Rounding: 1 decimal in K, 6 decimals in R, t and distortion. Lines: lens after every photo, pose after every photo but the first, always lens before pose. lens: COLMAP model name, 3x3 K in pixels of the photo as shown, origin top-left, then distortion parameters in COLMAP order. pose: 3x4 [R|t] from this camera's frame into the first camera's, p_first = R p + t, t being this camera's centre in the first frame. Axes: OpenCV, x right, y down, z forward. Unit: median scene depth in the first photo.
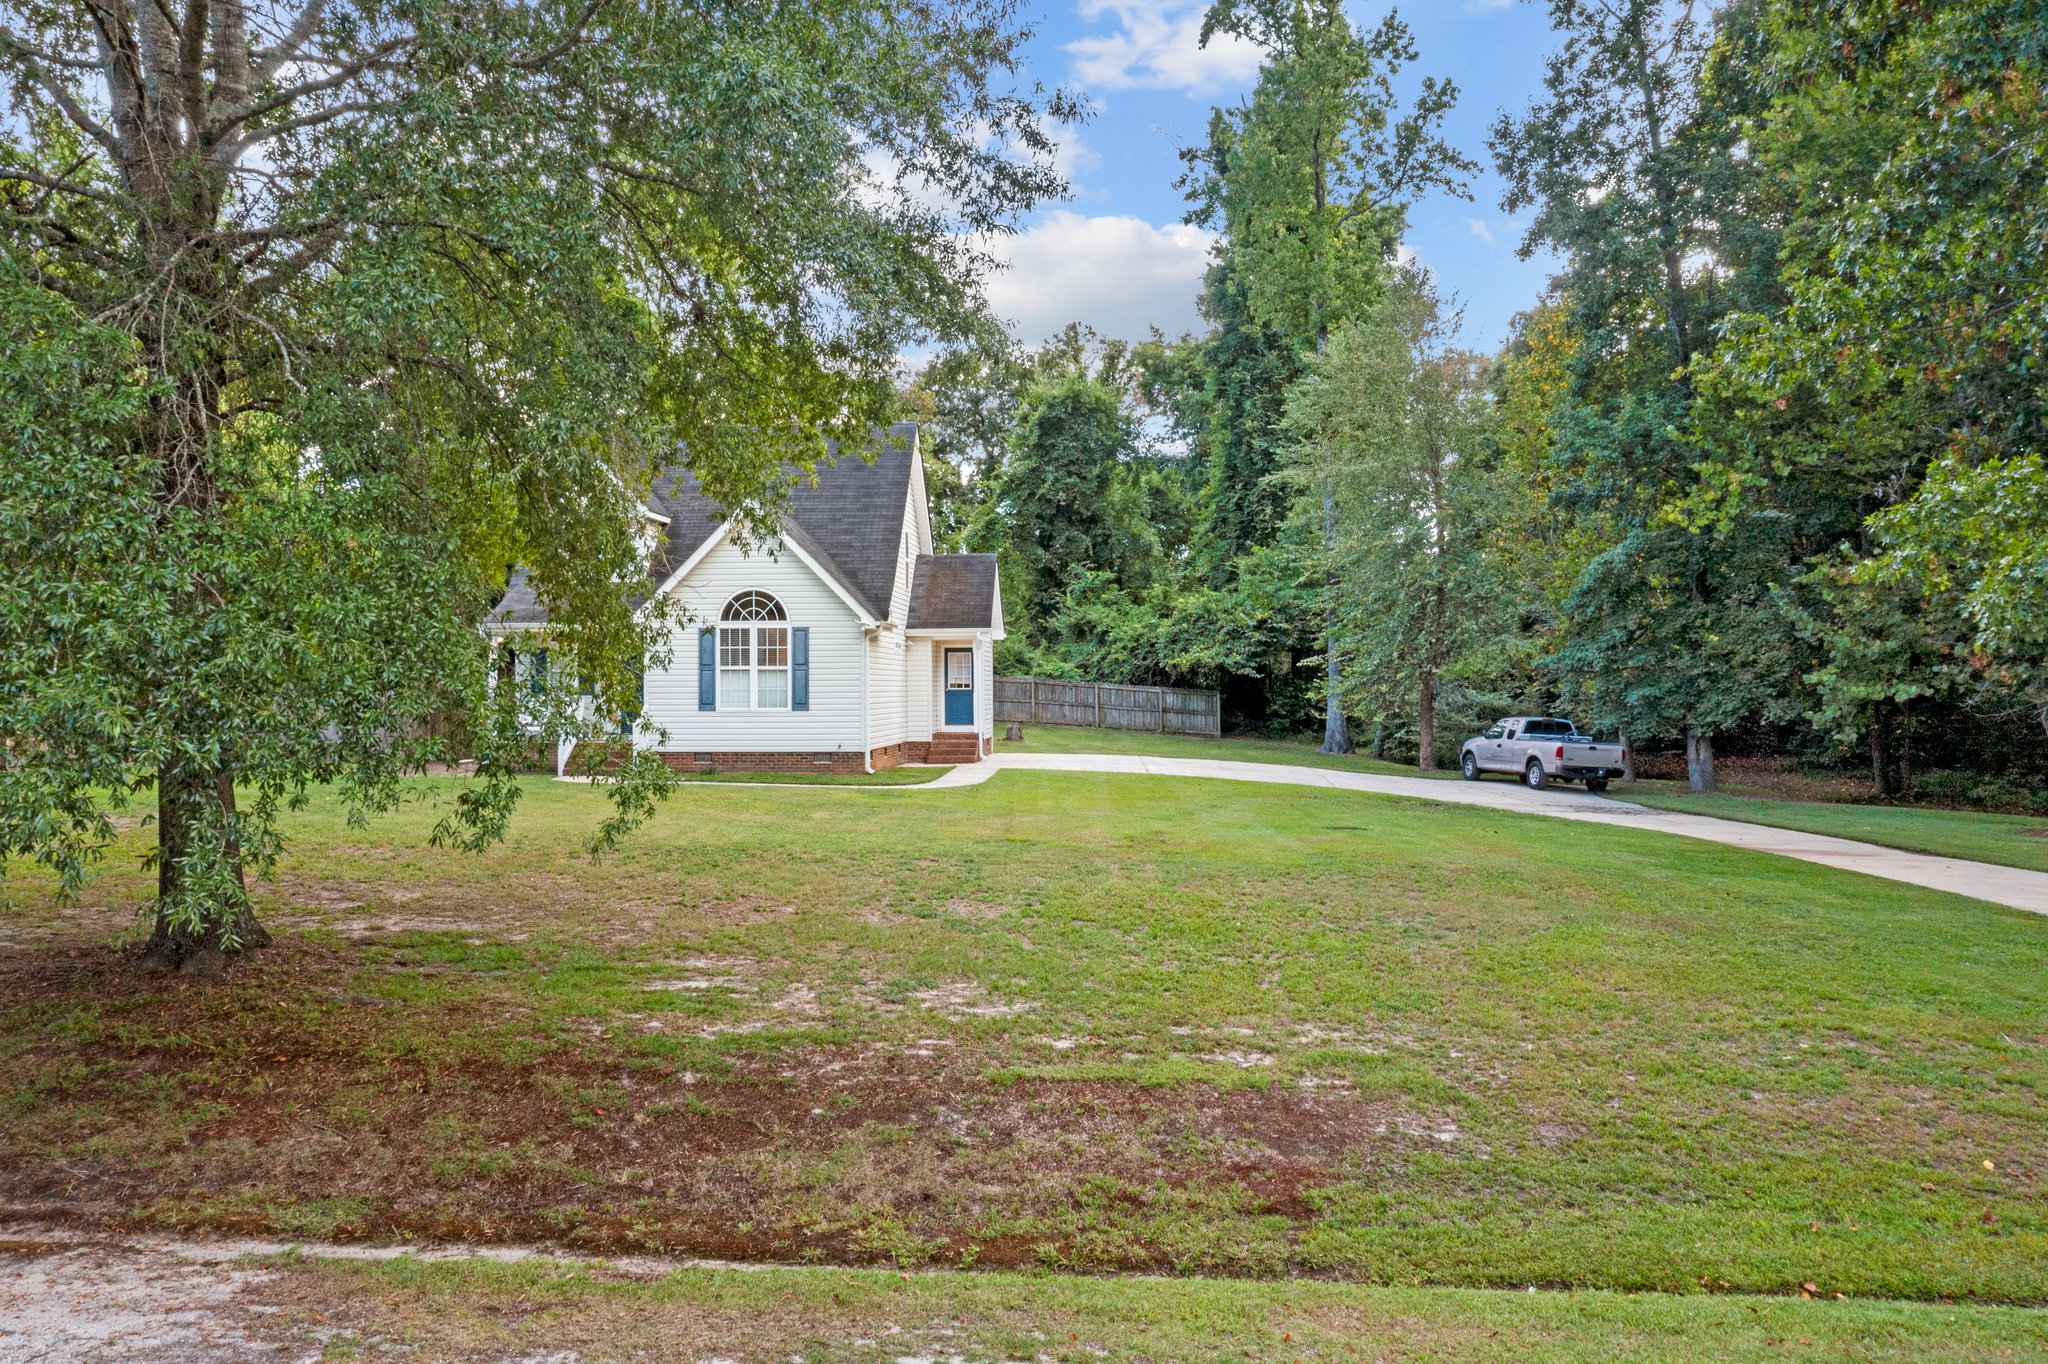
lens RADIAL K [[1633.1, 0, 1003.2], [0, 1633.1, 701.8], [0, 0, 1]] dist [-0.004284, 0.000038]
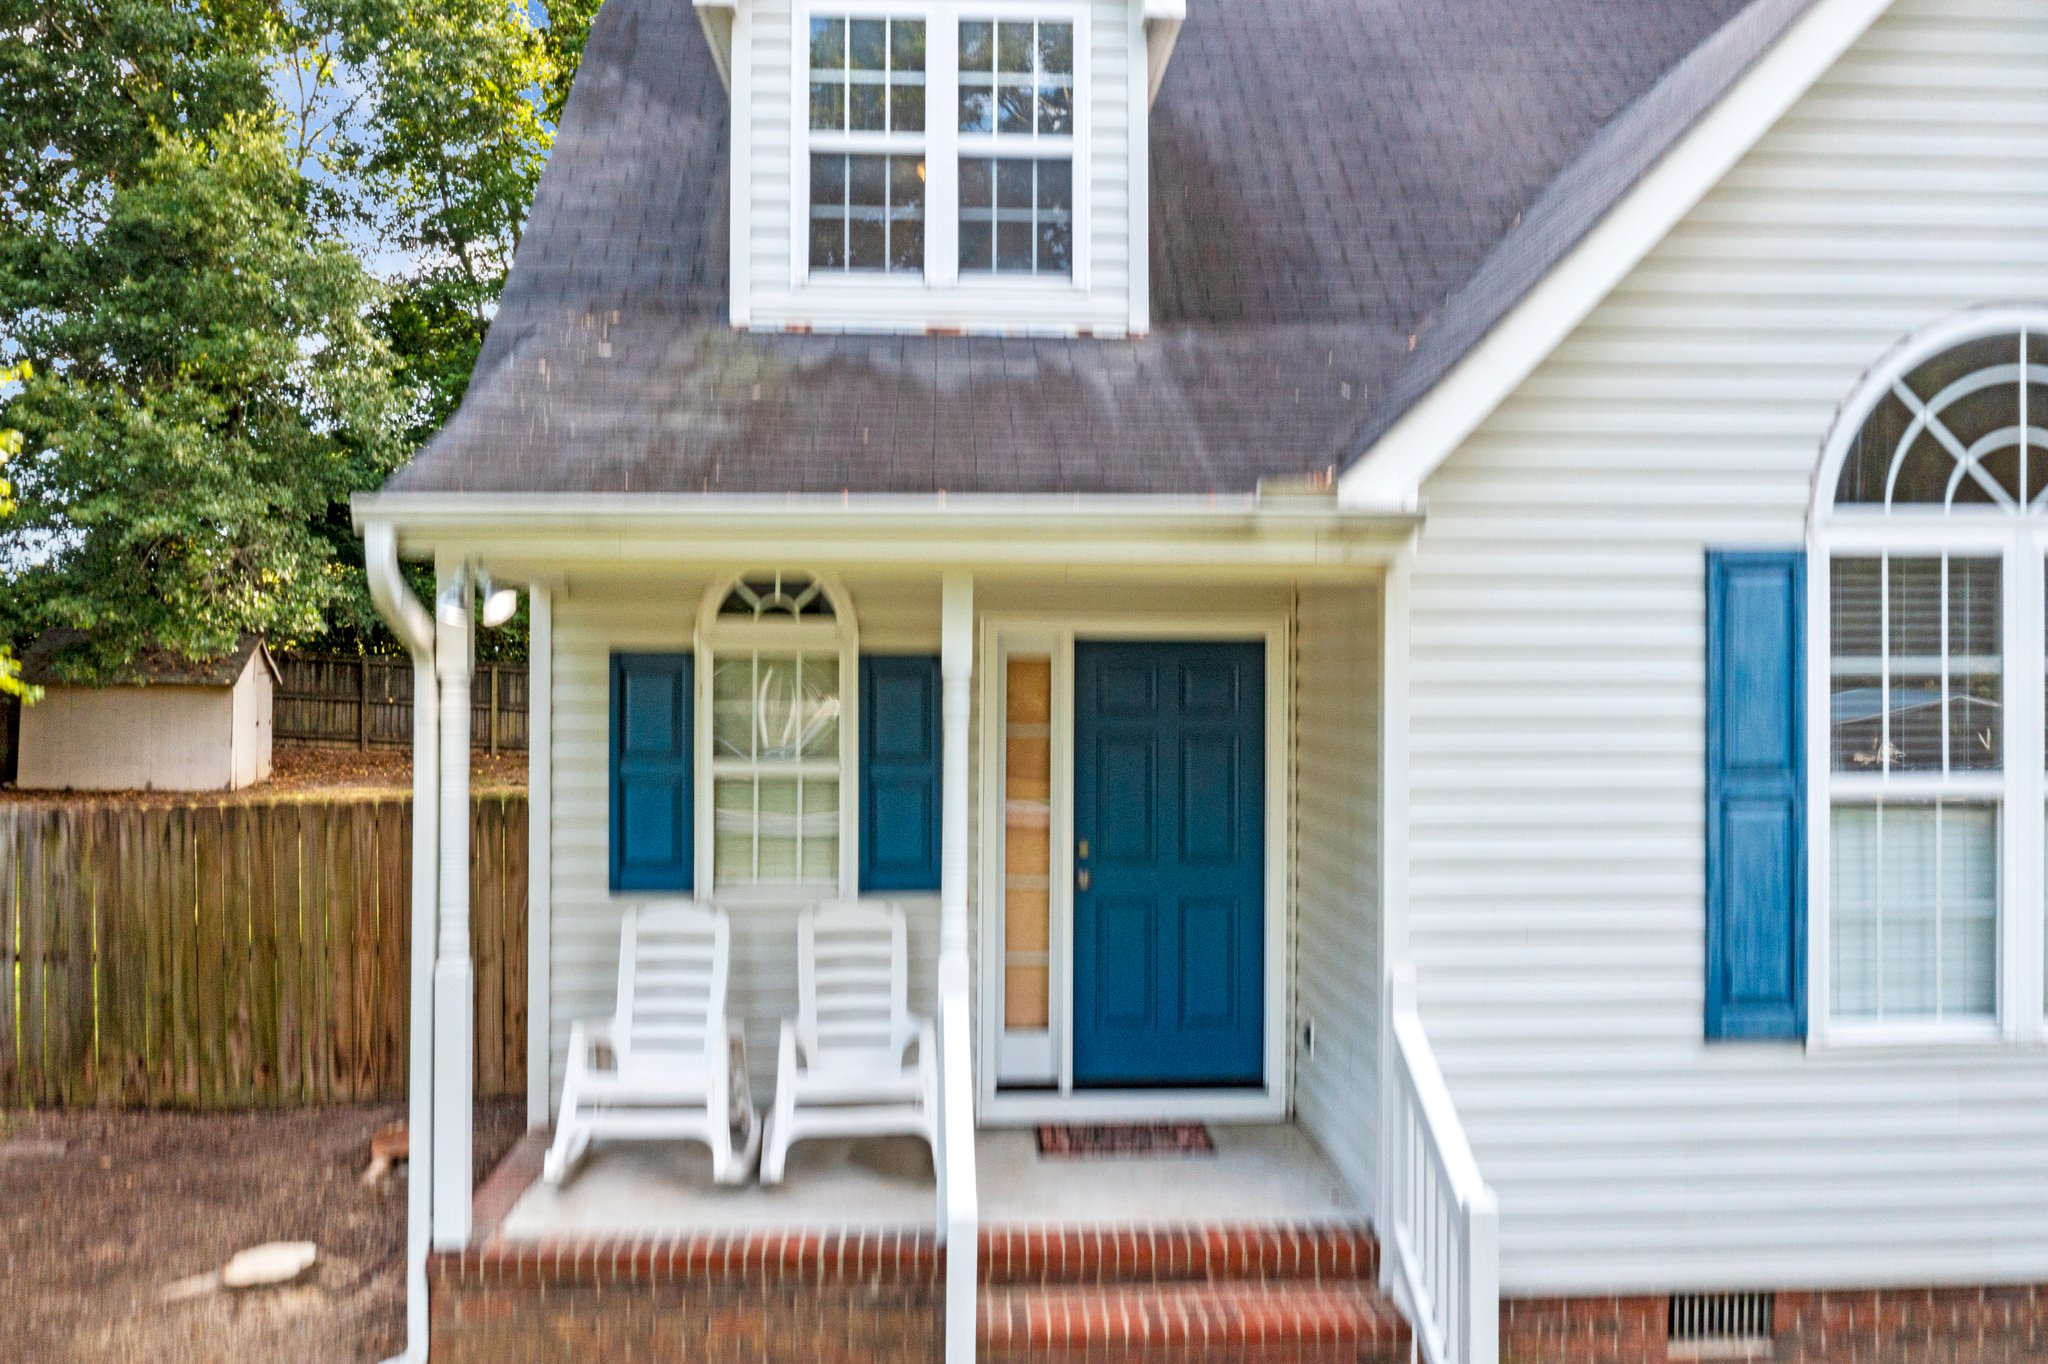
lens RADIAL K [[1718.5, 0, 1045.4], [0, 1718.5, 633.1], [0, 0, 1]] dist [-0.017859, 0.010733]
pose [[0.992447, -0.000456, 0.122674, -0.276866], [0.002289, 0.999888, -0.014803, -0.034115], [-0.122654, 0.014972, 0.992337, 0.833449]]
